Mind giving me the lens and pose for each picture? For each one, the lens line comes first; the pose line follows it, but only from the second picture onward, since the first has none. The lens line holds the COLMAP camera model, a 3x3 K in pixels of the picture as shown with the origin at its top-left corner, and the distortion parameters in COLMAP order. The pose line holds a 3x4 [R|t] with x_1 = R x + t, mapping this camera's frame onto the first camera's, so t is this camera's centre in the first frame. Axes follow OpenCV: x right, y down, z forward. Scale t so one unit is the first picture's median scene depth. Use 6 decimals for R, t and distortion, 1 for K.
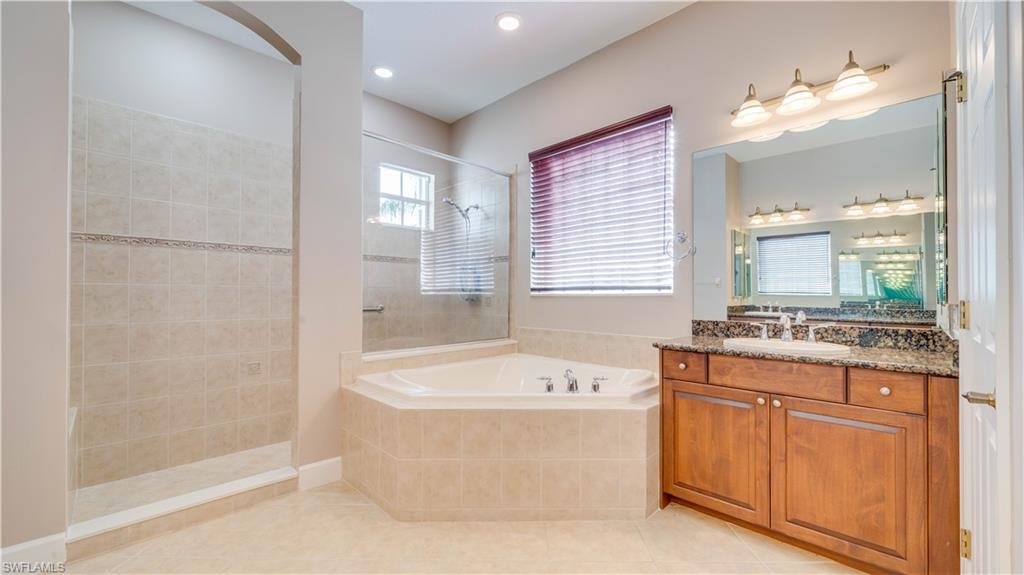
lens RADIAL K [[409.0, 0, 510.7], [0, 409.0, 291.6], [0, 0, 1]] dist [0.001159, 0.000067]
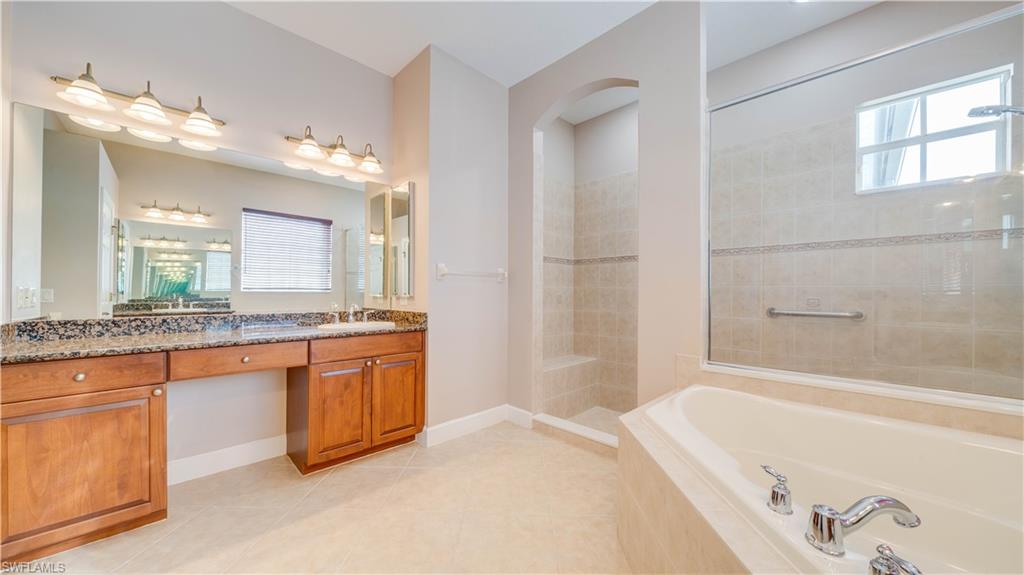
lens RADIAL K [[362.6, 0, 510.6], [0, 362.6, 288.2], [0, 0, 1]] dist [-0.001906, -0.000177]
pose [[-0.025682, -0.007396, -0.999643, 0.466298], [0.006023, 0.999953, -0.007553, -0.006864], [0.999652, -0.006215, -0.025637, 0.637684]]
